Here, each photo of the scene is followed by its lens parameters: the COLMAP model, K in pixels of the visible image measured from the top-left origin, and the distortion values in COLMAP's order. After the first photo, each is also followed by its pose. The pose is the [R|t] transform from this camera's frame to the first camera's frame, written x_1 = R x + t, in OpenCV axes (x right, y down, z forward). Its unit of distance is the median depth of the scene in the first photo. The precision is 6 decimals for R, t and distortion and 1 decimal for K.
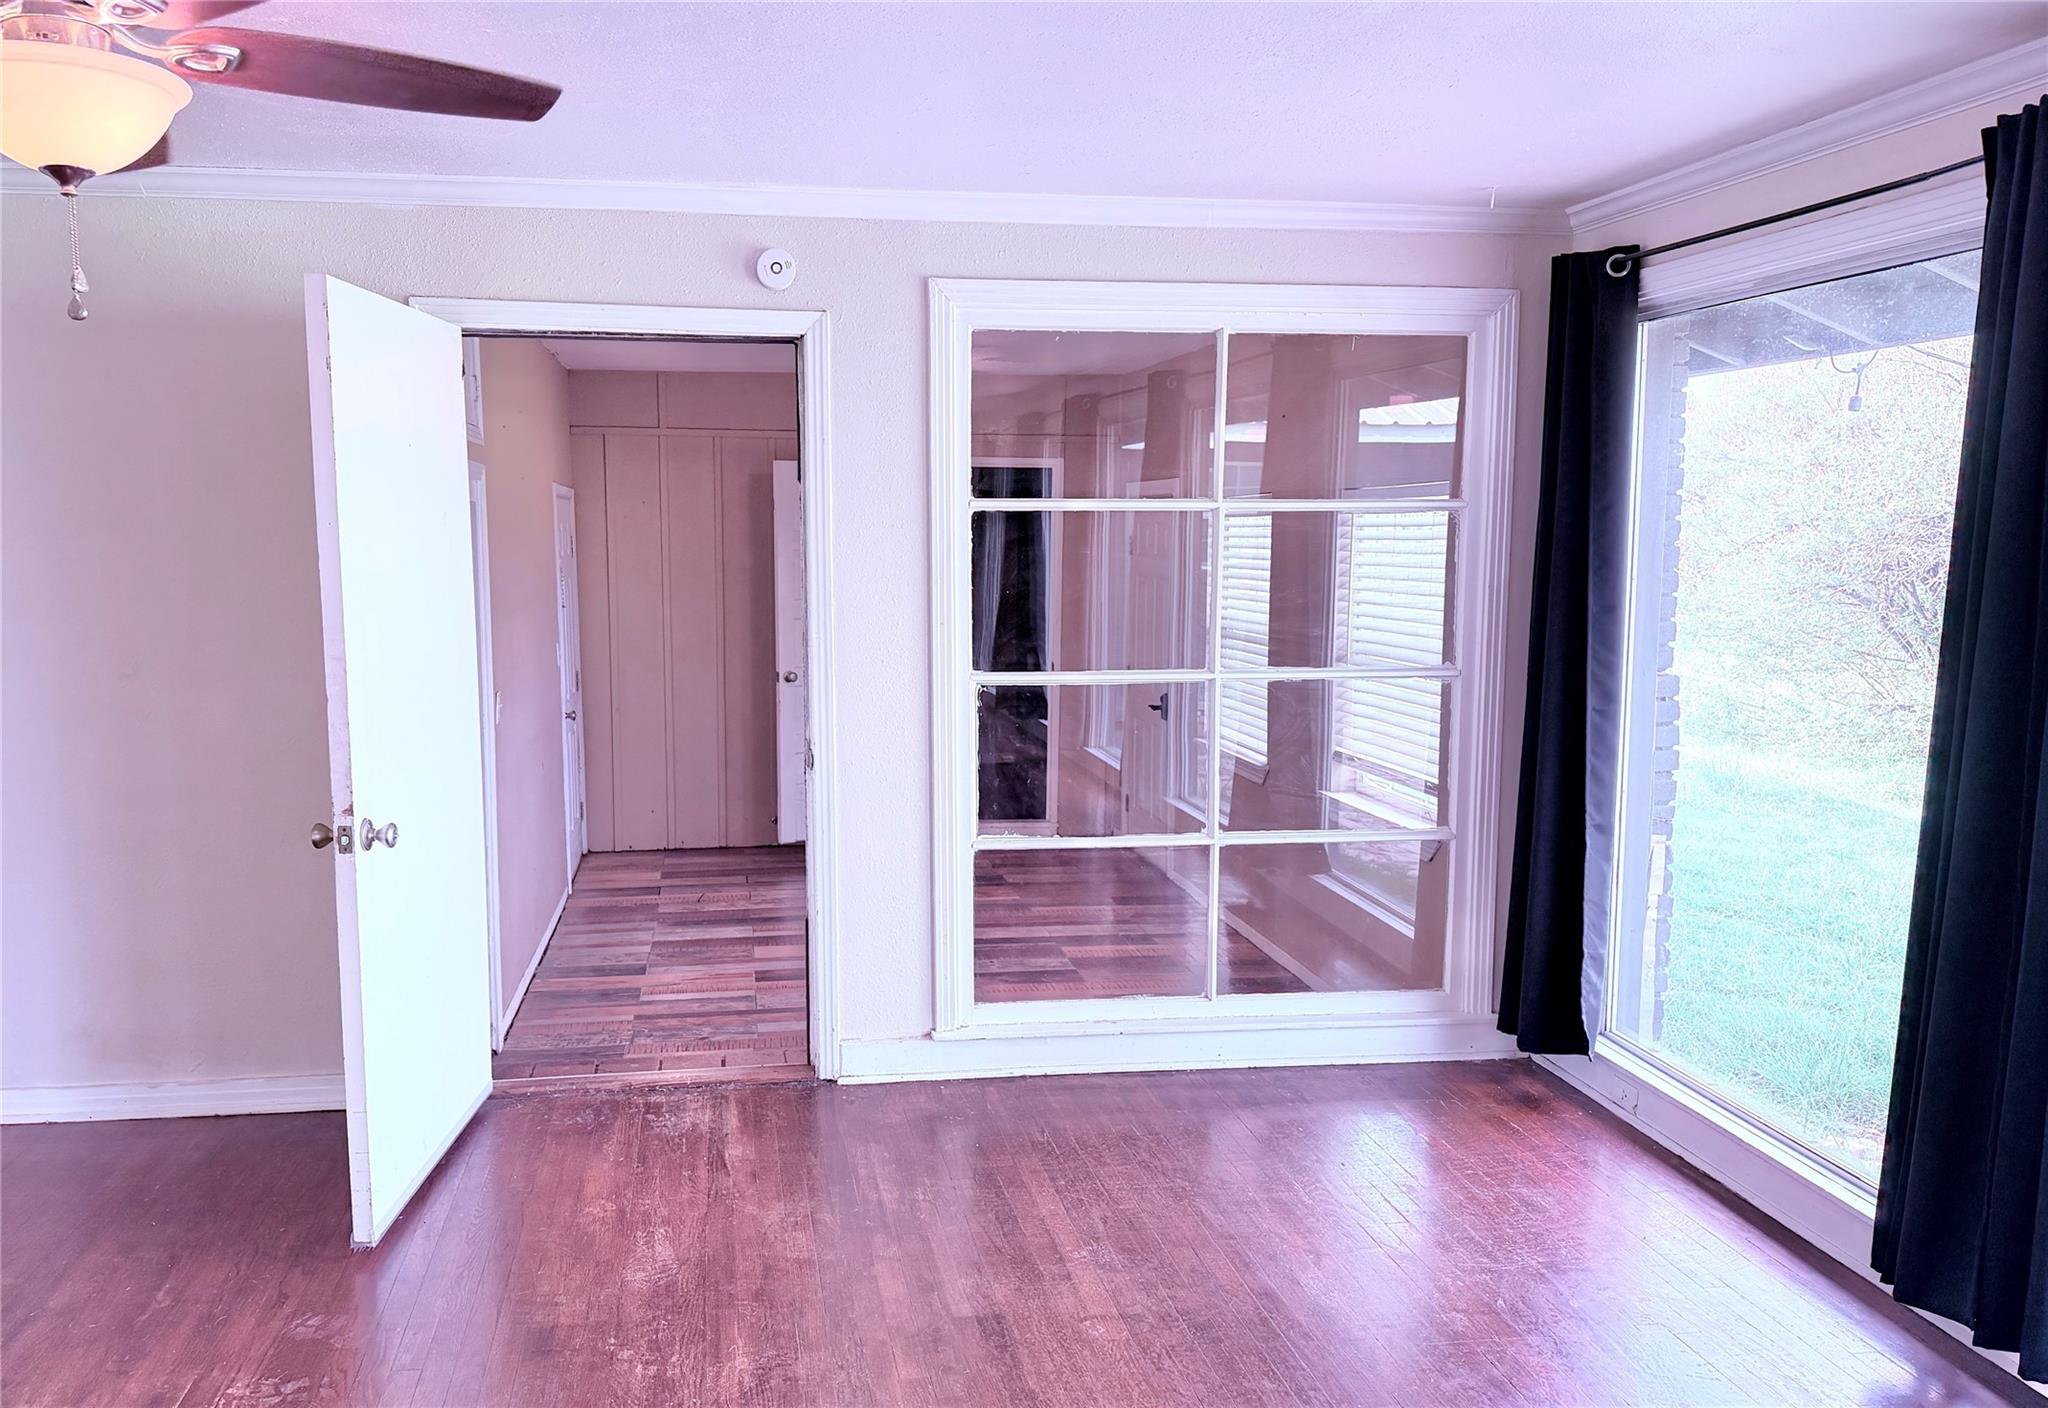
lens RADIAL K [[1491.0, 0, 1024.0], [0, 1491.0, 704.0], [0, 0, 1]] dist [0.003079, 0.000631]
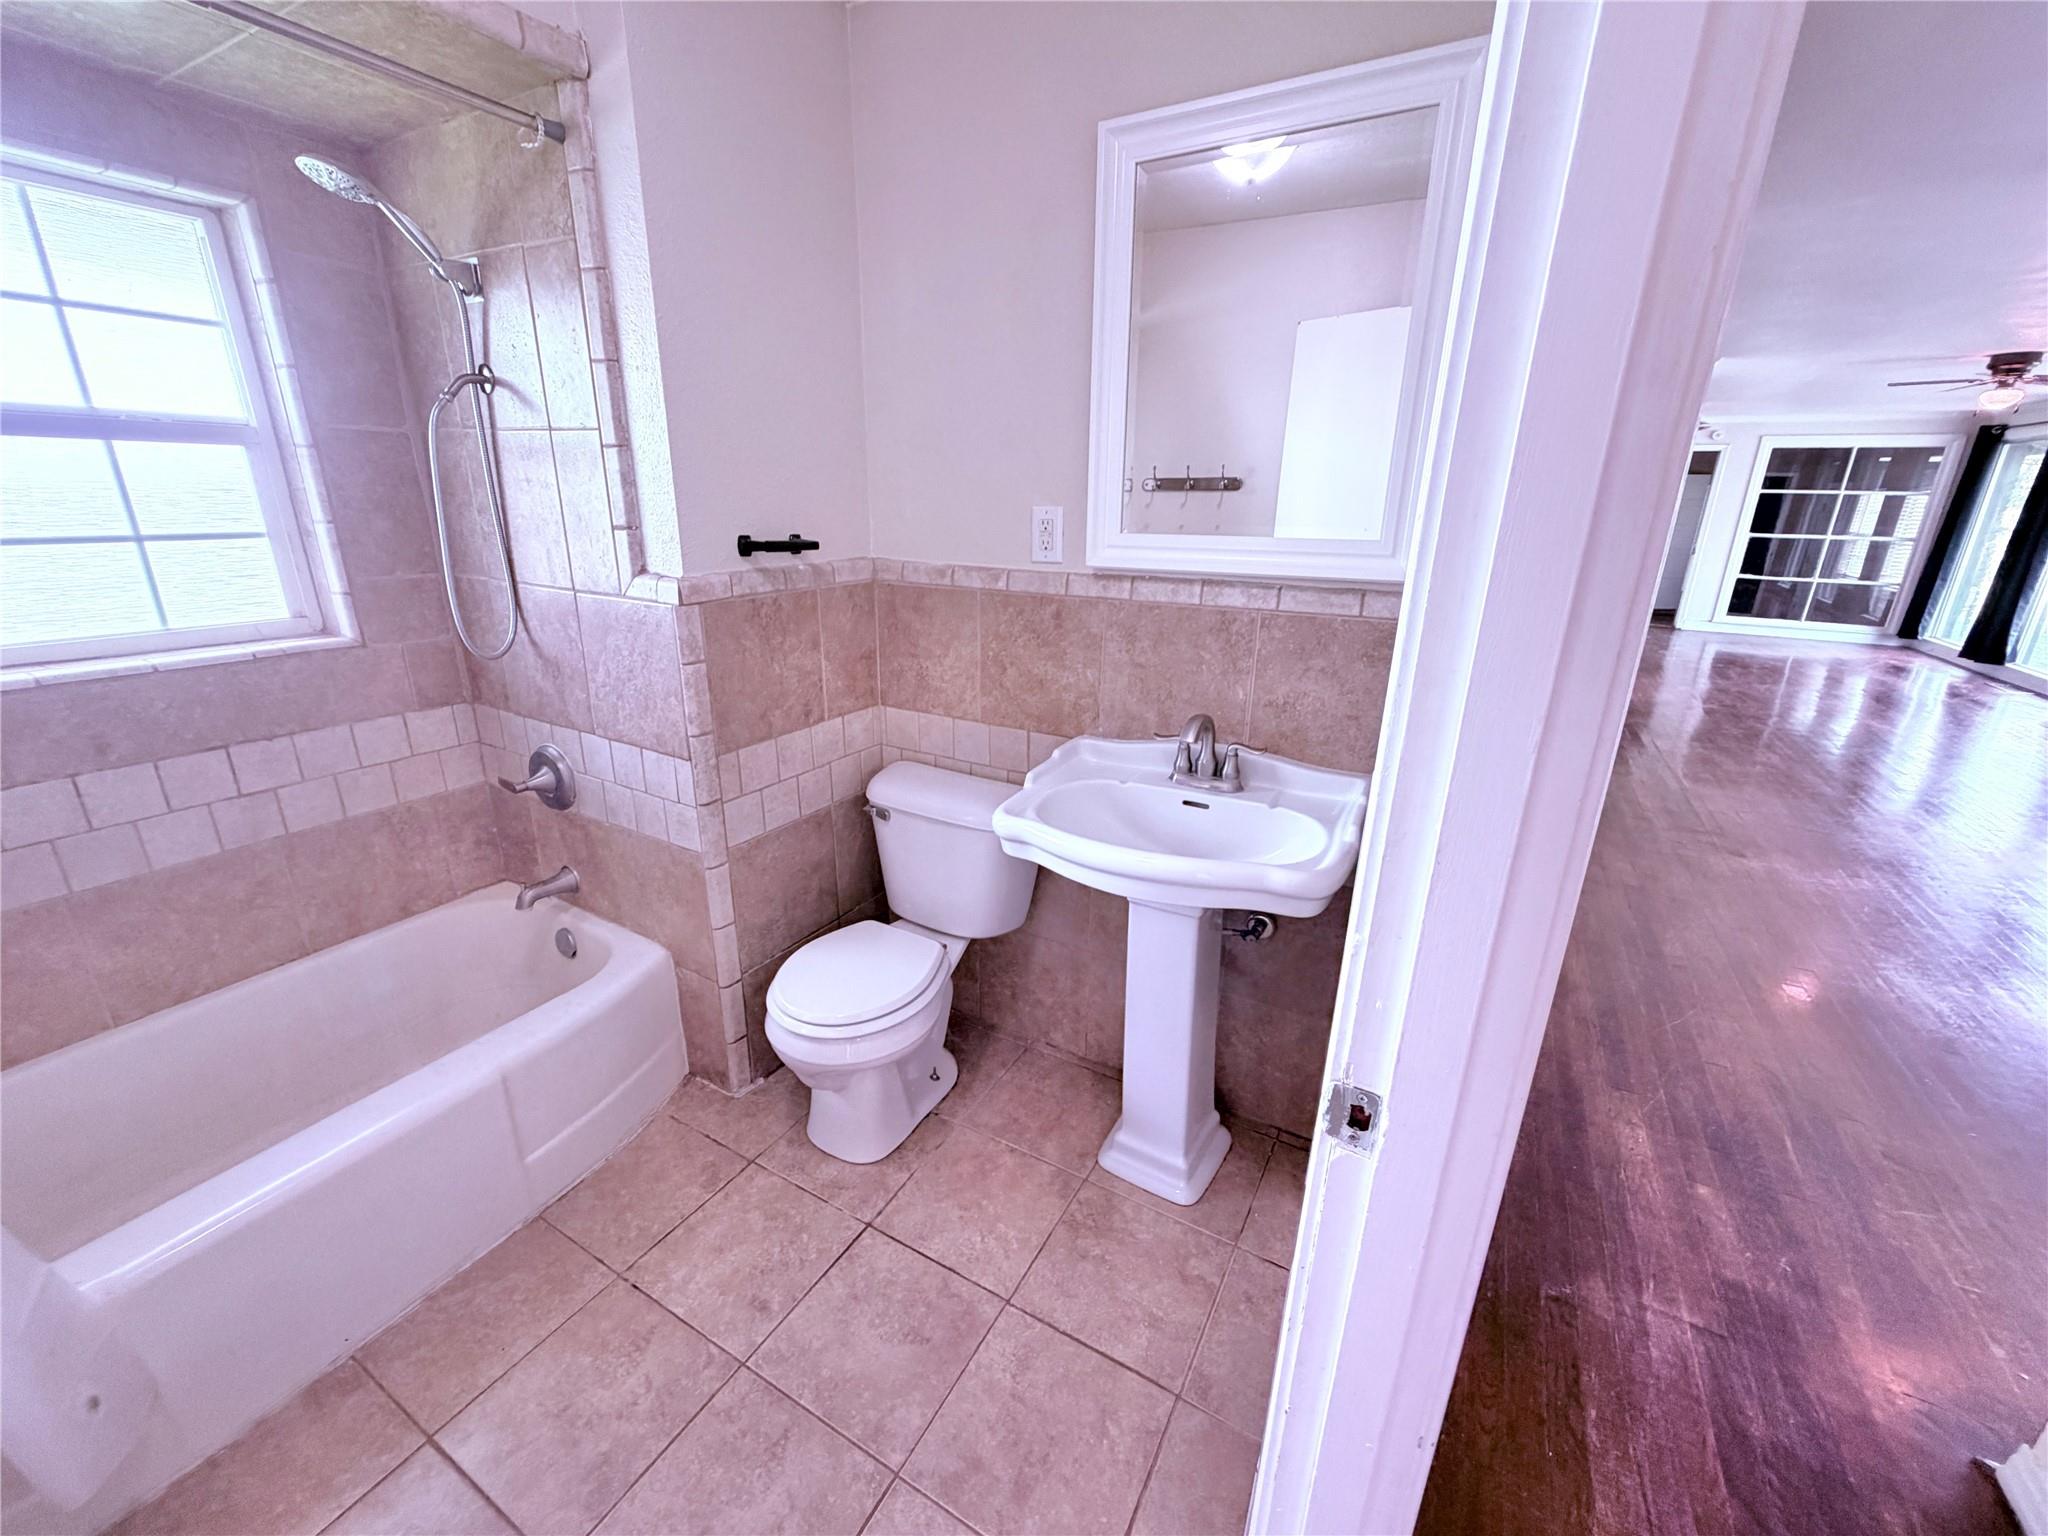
lens RADIAL K [[830.4, 0, 1024.0], [0, 830.4, 768.0], [0, 0, 1]] dist [-0.001354, -0.000258]
pose [[0.748203, 0.226296, -0.623684, 0.043445], [-0.097243, 0.967286, 0.234309, 0.263845], [0.656305, -0.114662, 0.745732, -2.105627]]
